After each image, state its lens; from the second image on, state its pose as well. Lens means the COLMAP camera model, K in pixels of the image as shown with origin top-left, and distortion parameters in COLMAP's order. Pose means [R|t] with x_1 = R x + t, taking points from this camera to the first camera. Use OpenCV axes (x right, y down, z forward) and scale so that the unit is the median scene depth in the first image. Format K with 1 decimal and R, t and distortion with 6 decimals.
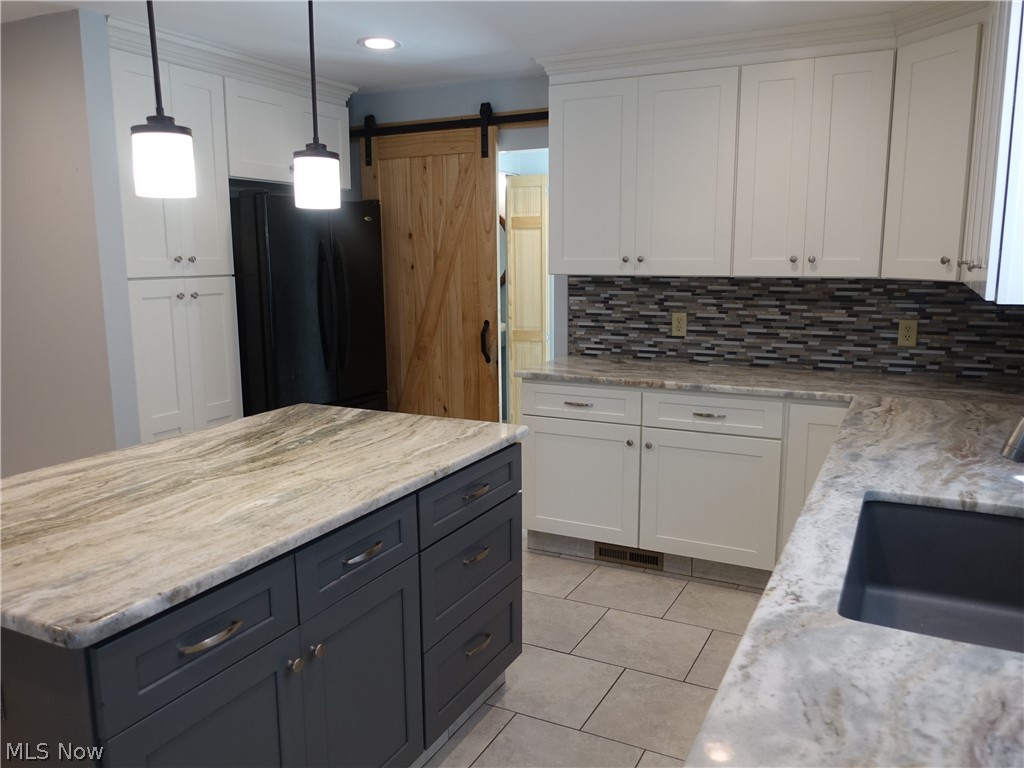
lens RADIAL K [[790.9, 0, 514.1], [0, 790.9, 382.2], [0, 0, 1]] dist [0.000175, 0.002303]
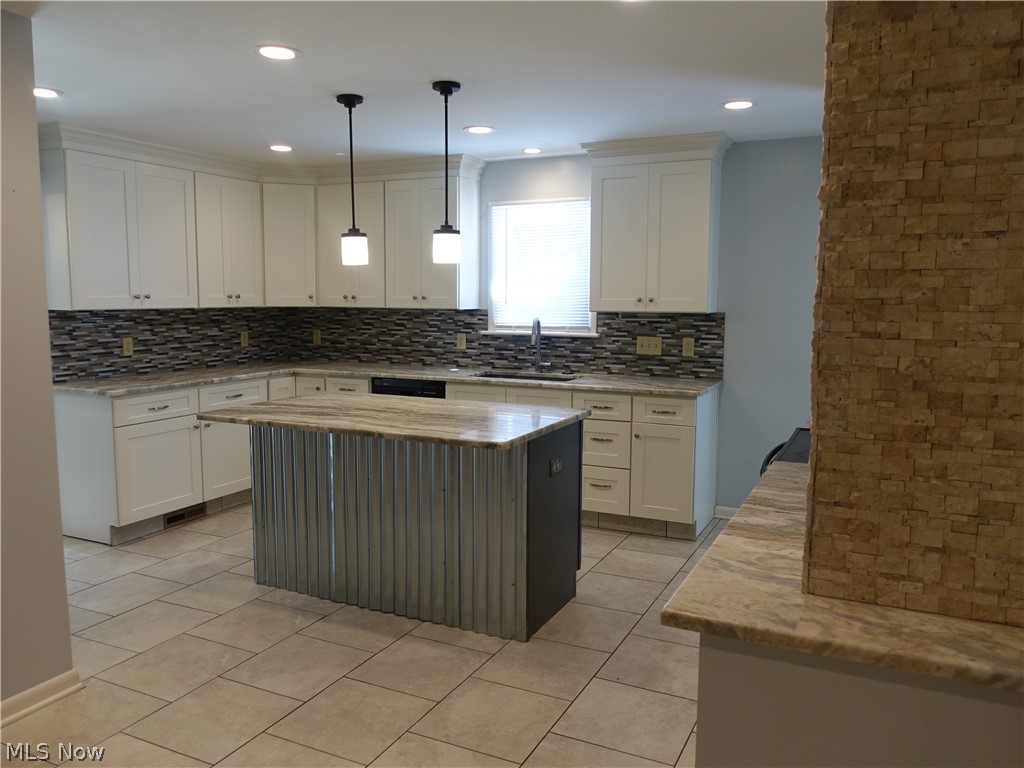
lens RADIAL K [[790.9, 0, 507.6], [0, 790.9, 385.5], [0, 0, 1]] dist [0.000175, 0.002303]
pose [[-0.011400, -0.110452, 0.993816, -1.234201], [0.159766, 0.980911, 0.110850, -0.061572], [-0.987089, 0.160041, 0.006464, 0.432642]]
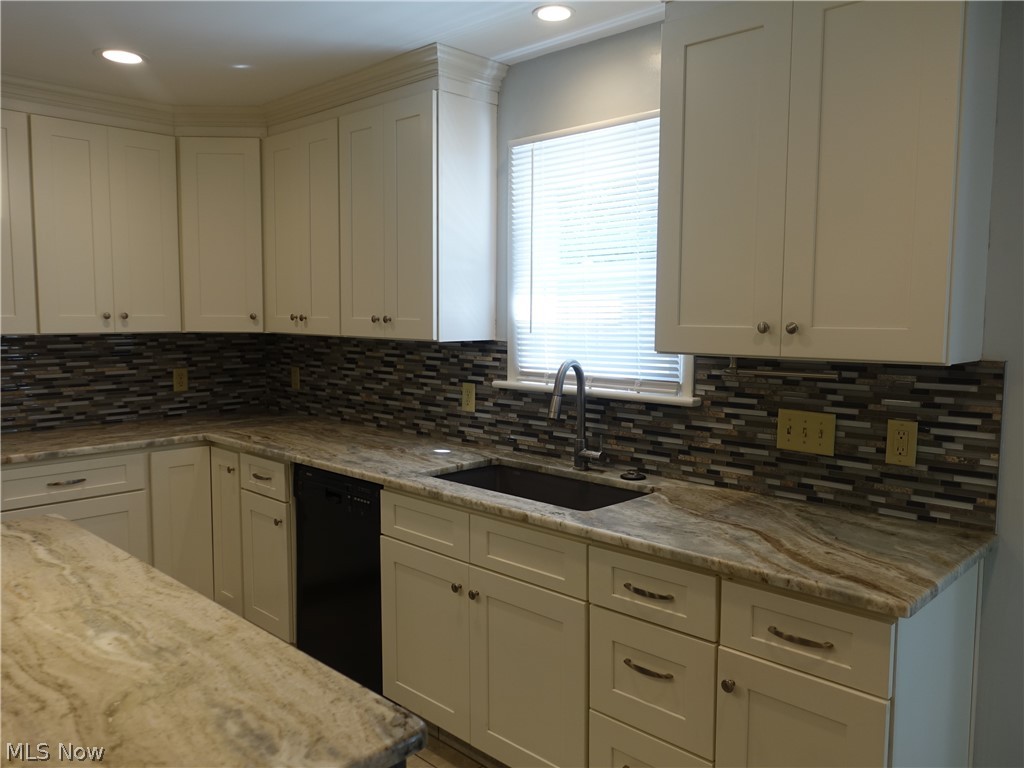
lens RADIAL K [[790.9, 0, 510.0], [0, 790.9, 386.2], [0, 0, 1]] dist [0.000175, 0.002303]
pose [[0.297705, -0.085497, 0.950822, -0.449065], [0.150619, 0.987714, 0.041655, -0.028458], [-0.942701, 0.130811, 0.306925, 0.196675]]
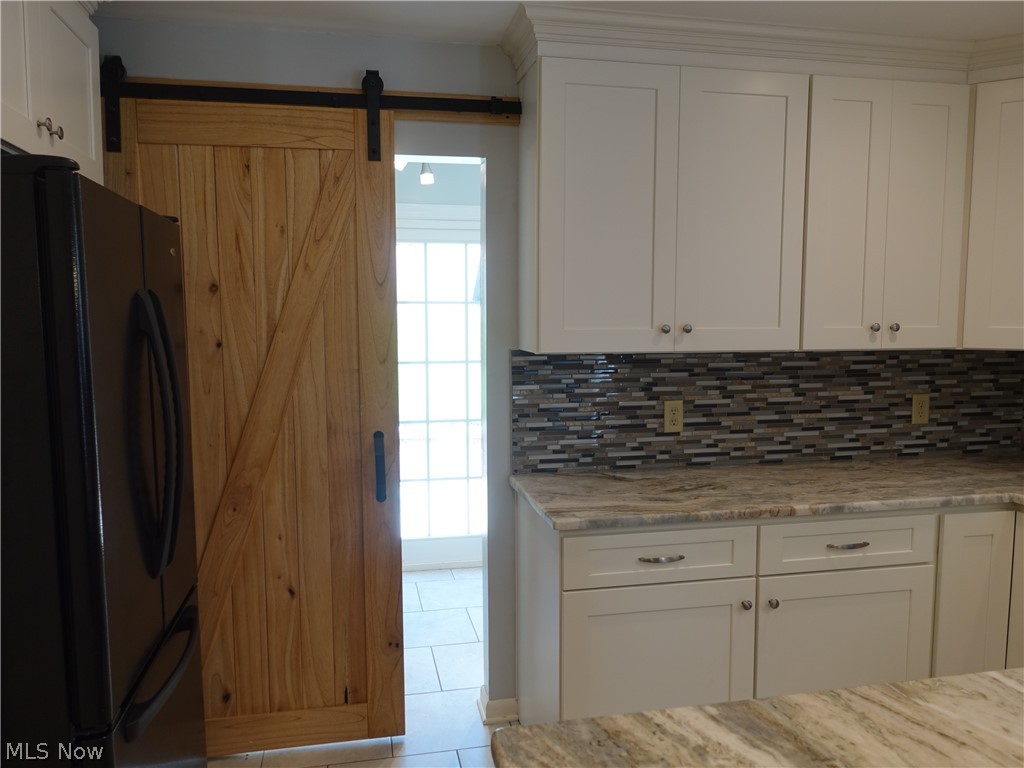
lens RADIAL K [[790.9, 0, 514.5], [0, 790.9, 385.6], [0, 0, 1]] dist [0.000175, 0.002303]
pose [[0.780975, -0.053227, 0.622291, -0.401652], [0.100487, 0.994090, -0.041084, -0.096619], [-0.616426, 0.094618, 0.781707, 0.582180]]
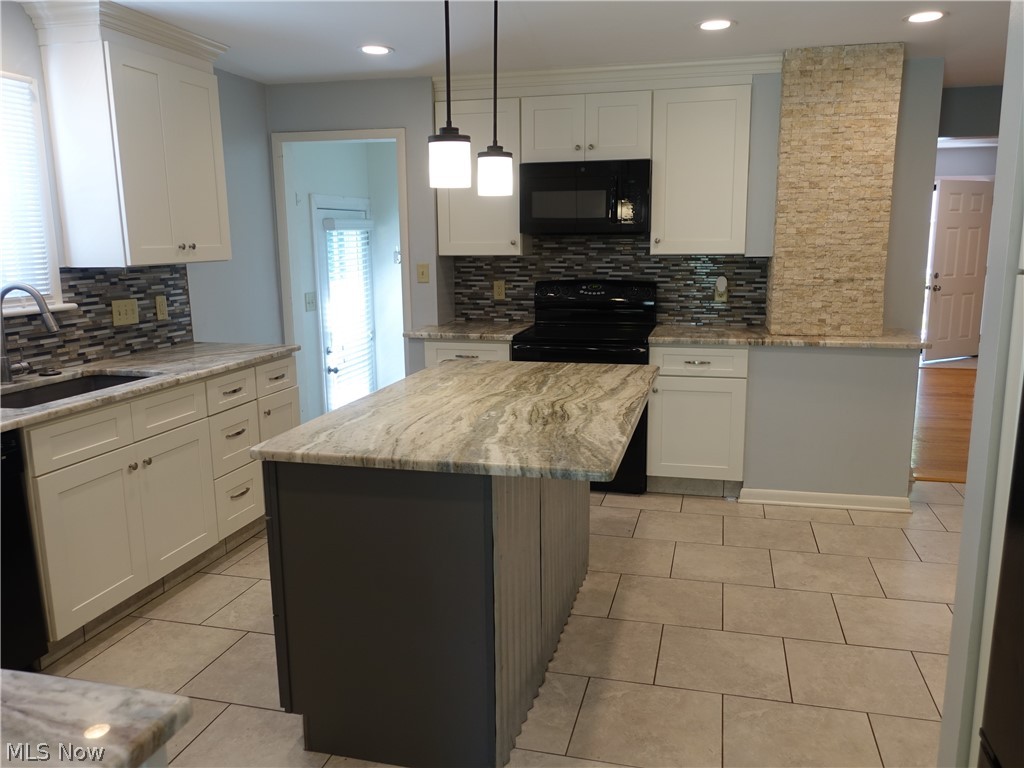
lens RADIAL K [[790.9, 0, 513.8], [0, 790.9, 388.2], [0, 0, 1]] dist [0.000175, 0.002303]
pose [[-0.976467, 0.056880, -0.208031, -0.058507], [-0.018072, 0.939622, 0.341738, -0.204244], [0.214908, 0.337455, -0.916482, 1.282478]]
